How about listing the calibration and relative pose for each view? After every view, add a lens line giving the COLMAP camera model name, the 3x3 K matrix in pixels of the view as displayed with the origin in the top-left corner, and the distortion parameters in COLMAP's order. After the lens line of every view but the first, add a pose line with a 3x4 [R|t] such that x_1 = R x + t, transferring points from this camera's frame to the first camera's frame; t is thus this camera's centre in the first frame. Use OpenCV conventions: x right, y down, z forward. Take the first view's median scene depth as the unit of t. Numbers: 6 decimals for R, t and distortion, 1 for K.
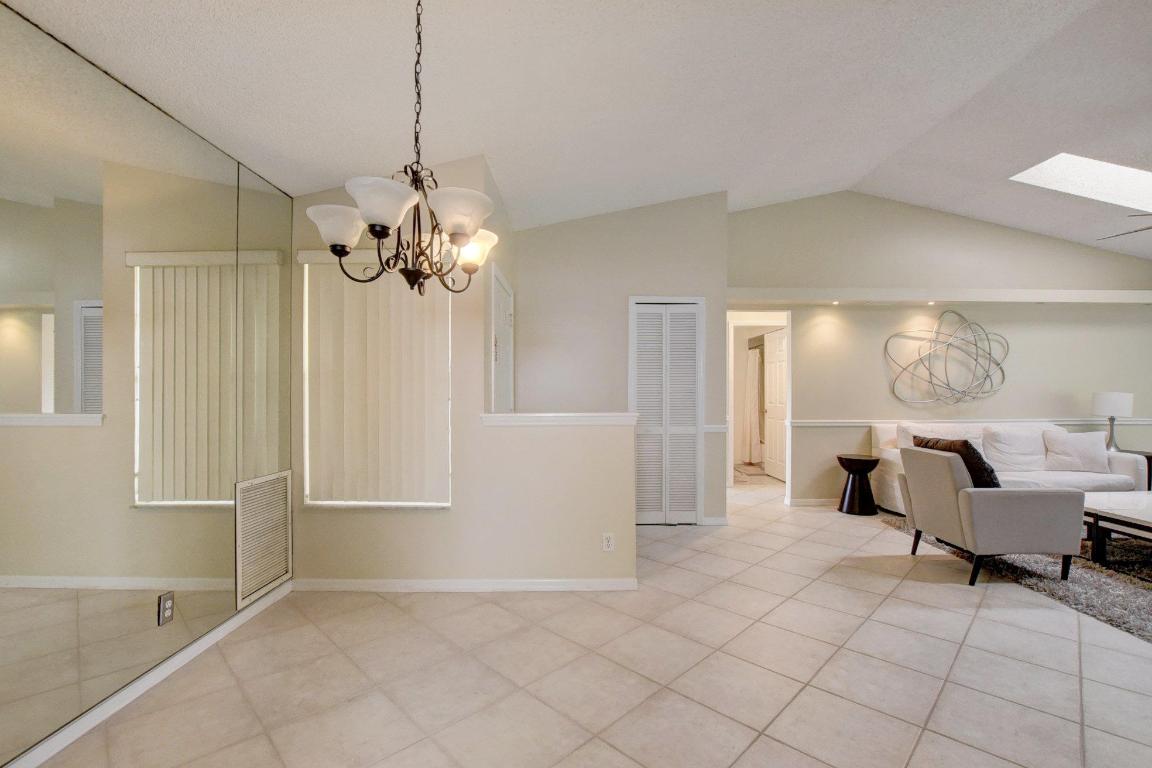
lens RADIAL K [[511.5, 0, 579.8], [0, 511.5, 391.7], [0, 0, 1]] dist [-0.035155, 0.005782]
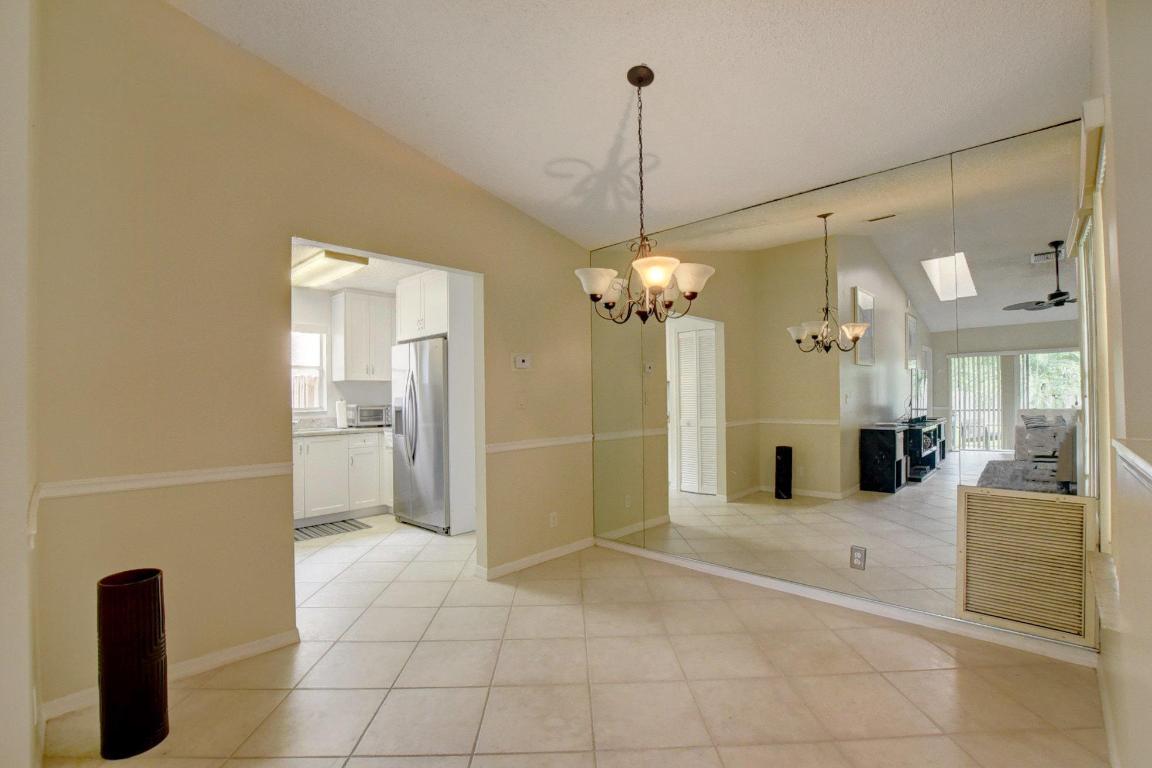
lens RADIAL K [[511.5, 0, 579.8], [0, 511.5, 391.7], [0, 0, 1]] dist [-0.035155, 0.005782]
pose [[-0.690154, 0.008151, -0.723616, 0.260679], [0.015840, 0.999867, -0.003845, -0.001599], [0.723489, -0.014116, -0.690192, 0.580992]]
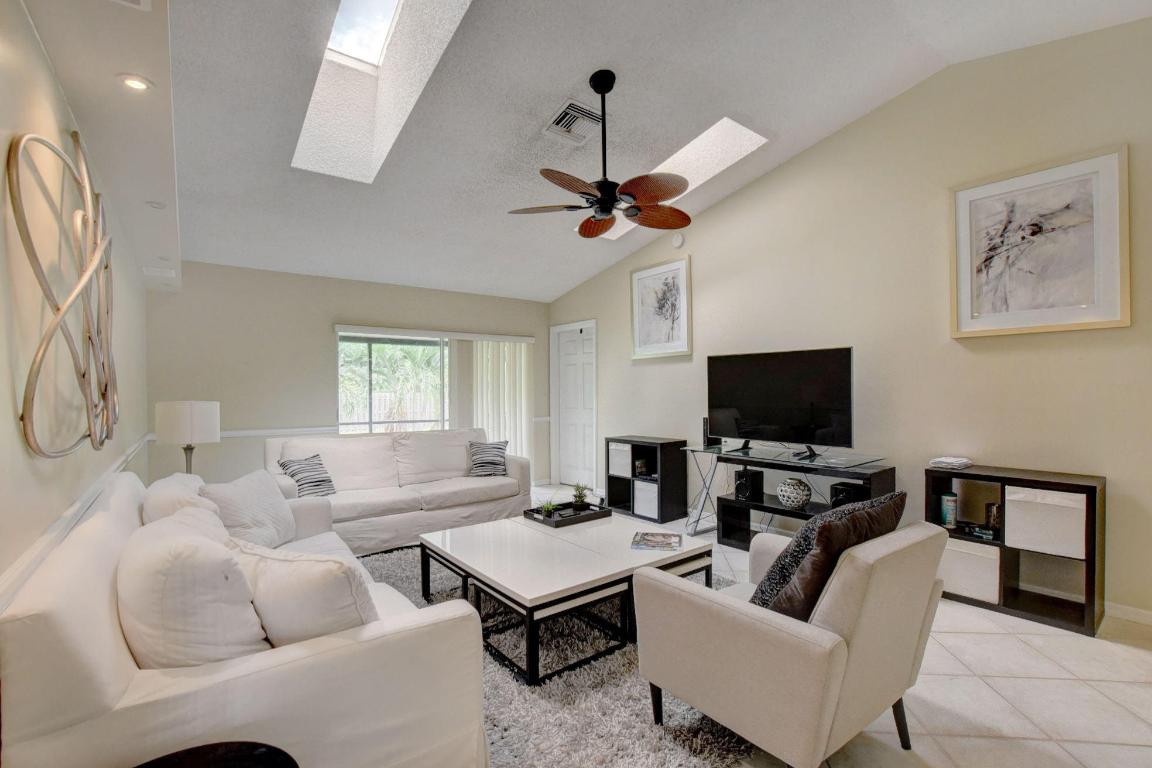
lens RADIAL K [[511.5, 0, 579.8], [0, 511.5, 391.7], [0, 0, 1]] dist [-0.035155, 0.005782]
pose [[-0.607986, 0.000760, 0.793948, 0.345353], [0.007877, 0.999956, 0.005075, -0.009284], [-0.793909, 0.009339, -0.607965, 0.992290]]
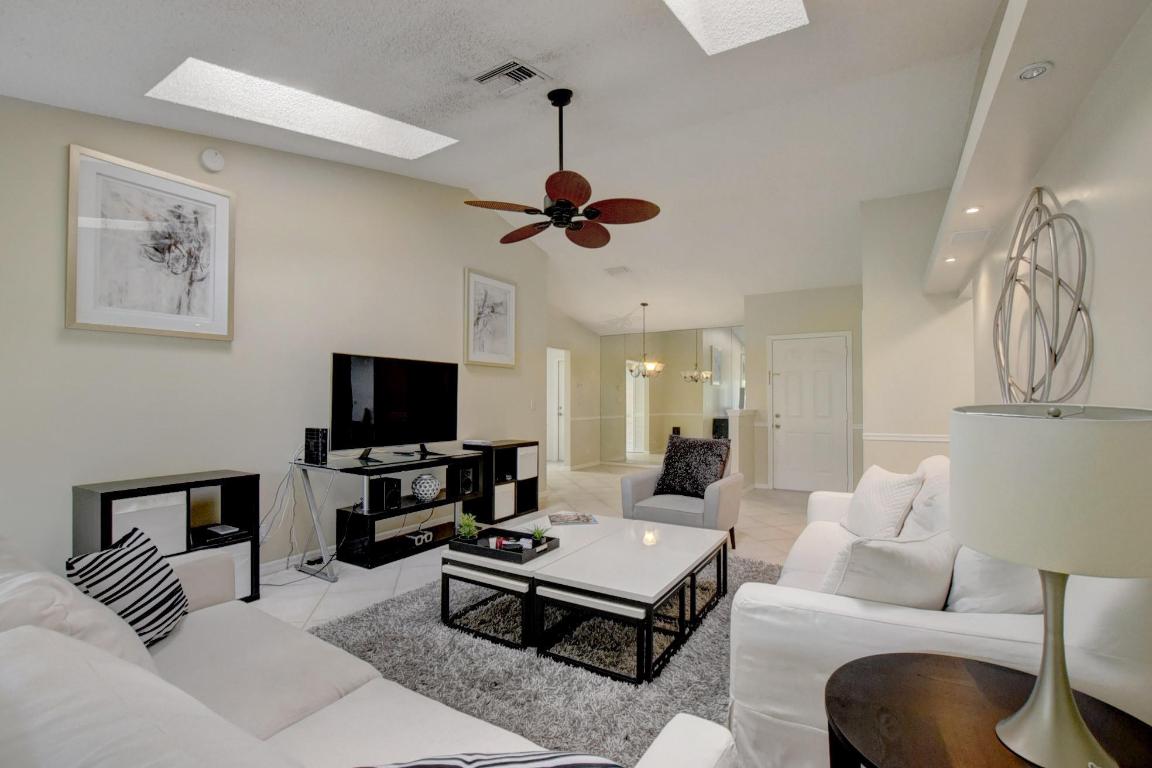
lens RADIAL K [[511.5, 0, 579.8], [0, 511.5, 391.7], [0, 0, 1]] dist [-0.035155, 0.005782]
pose [[-0.520405, -0.011862, -0.853837, 1.306846], [-0.001099, 0.999912, -0.013222, -0.001408], [0.853919, -0.005943, -0.520373, 0.947210]]
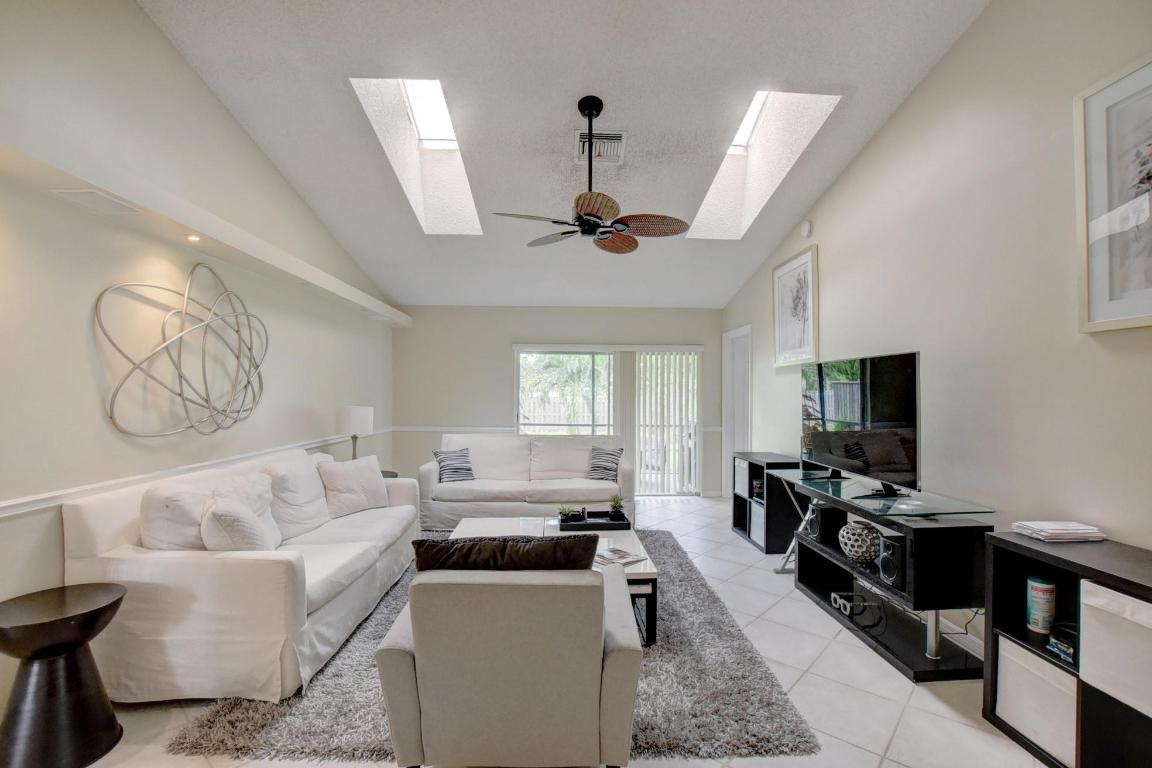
lens RADIAL K [[511.5, 0, 579.8], [0, 511.5, 391.7], [0, 0, 1]] dist [-0.035155, 0.005782]
pose [[-0.034828, 0.003811, 0.999386, 0.185525], [-0.001960, 0.999991, -0.003881, -0.021186], [-0.999391, -0.002094, -0.034820, 0.641517]]
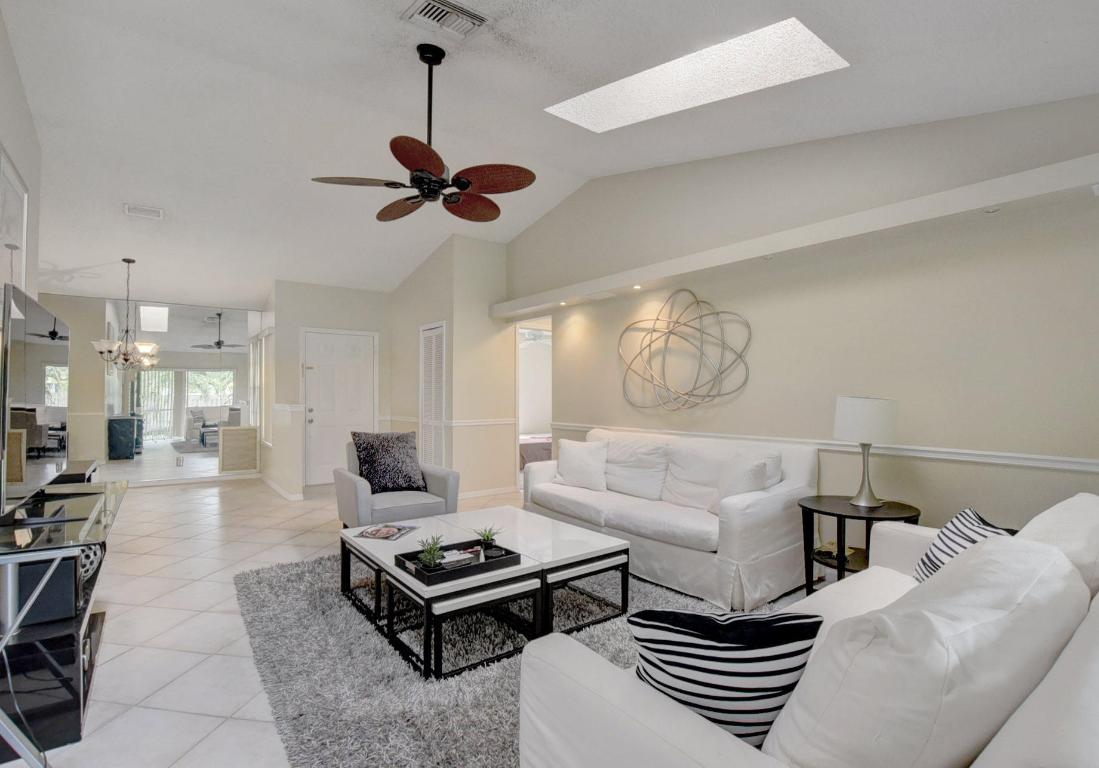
lens RADIAL K [[523.0, 0, 544.3], [0, 523.0, 387.6], [0, 0, 1]] dist [-0.025718, 0.000327]
pose [[0.597306, -0.006866, -0.801984, 1.321691], [-0.001764, 0.999950, -0.009875, -0.002324], [0.802011, 0.007313, 0.597264, 0.373729]]
